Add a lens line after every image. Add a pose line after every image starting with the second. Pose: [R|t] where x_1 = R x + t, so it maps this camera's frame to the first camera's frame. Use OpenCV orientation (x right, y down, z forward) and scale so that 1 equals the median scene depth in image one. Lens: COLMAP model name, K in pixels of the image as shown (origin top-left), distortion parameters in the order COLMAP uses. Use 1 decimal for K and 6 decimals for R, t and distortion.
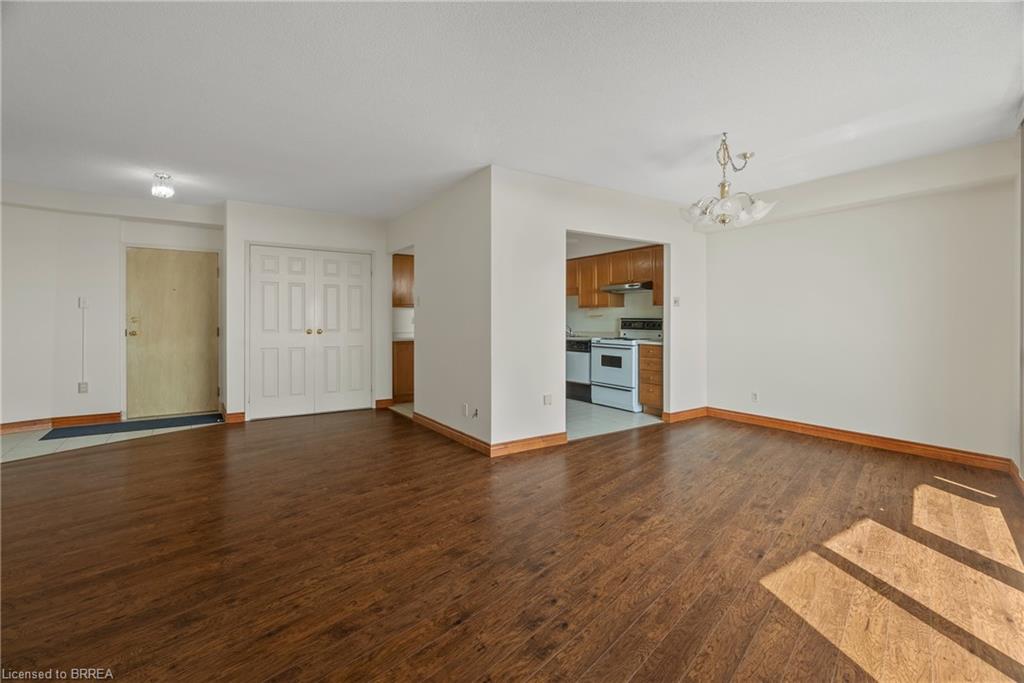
lens RADIAL K [[463.9, 0, 489.2], [0, 463.9, 313.7], [0, 0, 1]] dist [-0.001352, 0.000884]
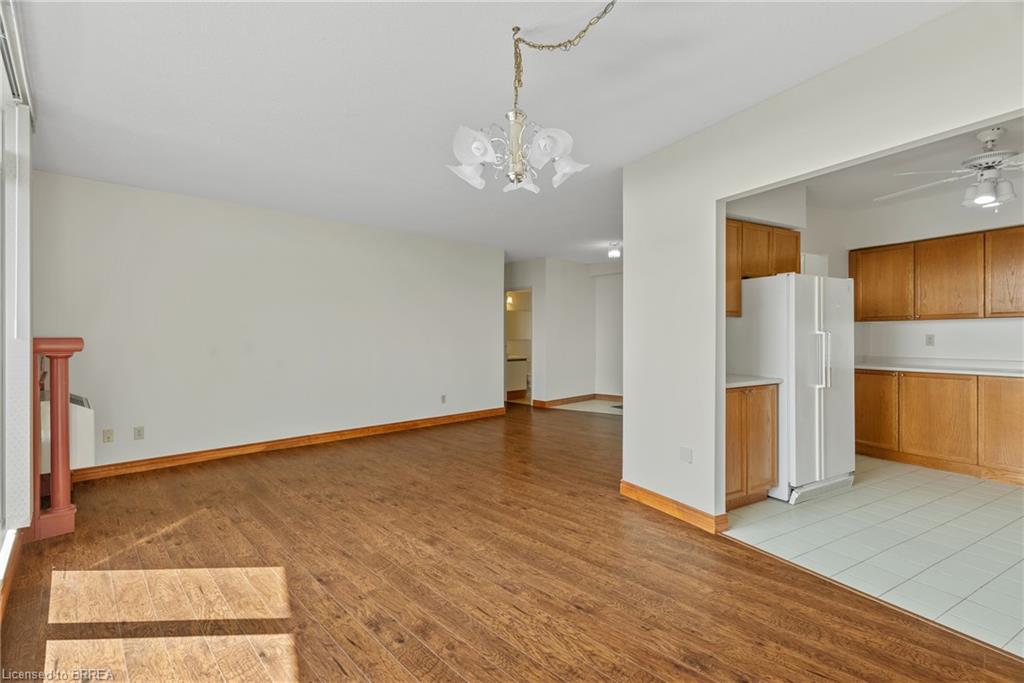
lens RADIAL K [[463.9, 0, 531.3], [0, 463.9, 344.5], [0, 0, 1]] dist [-0.001352, 0.000884]
pose [[-0.038680, 0.016540, -0.999115, 1.553273], [0.017744, 0.999717, 0.015863, 0.009849], [0.999094, -0.017115, -0.038962, 1.501184]]
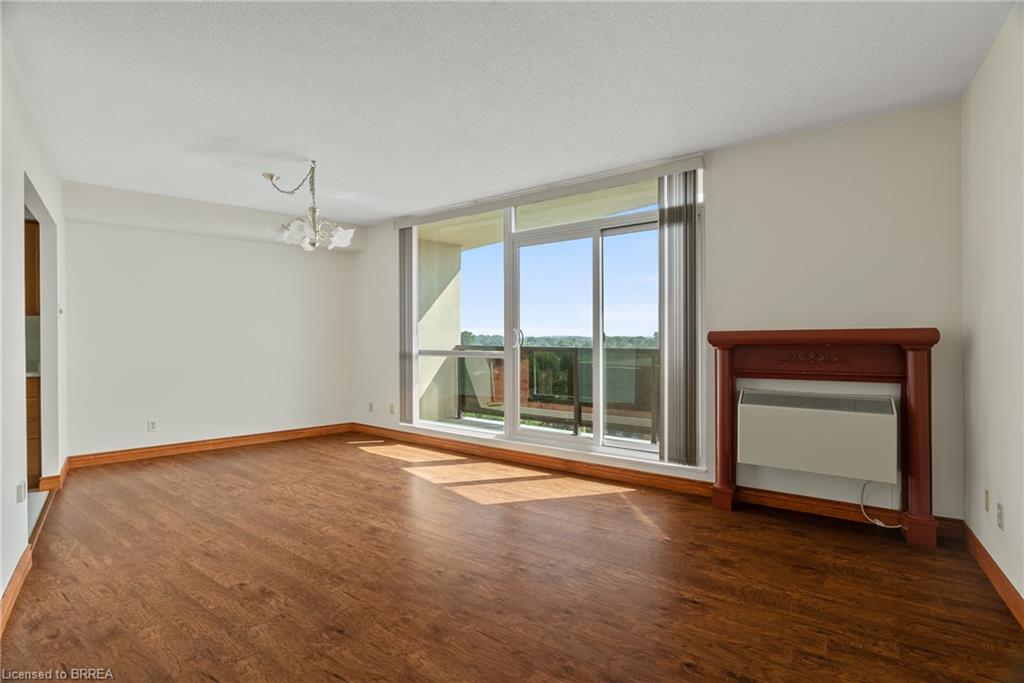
lens RADIAL K [[463.9, 0, 526.1], [0, 463.9, 328.1], [0, 0, 1]] dist [-0.001352, 0.000884]
pose [[-0.151948, 0.019559, 0.988195, -0.893053], [-0.010977, 0.999709, -0.021474, 0.014795], [-0.988328, -0.014111, -0.151689, 0.989262]]
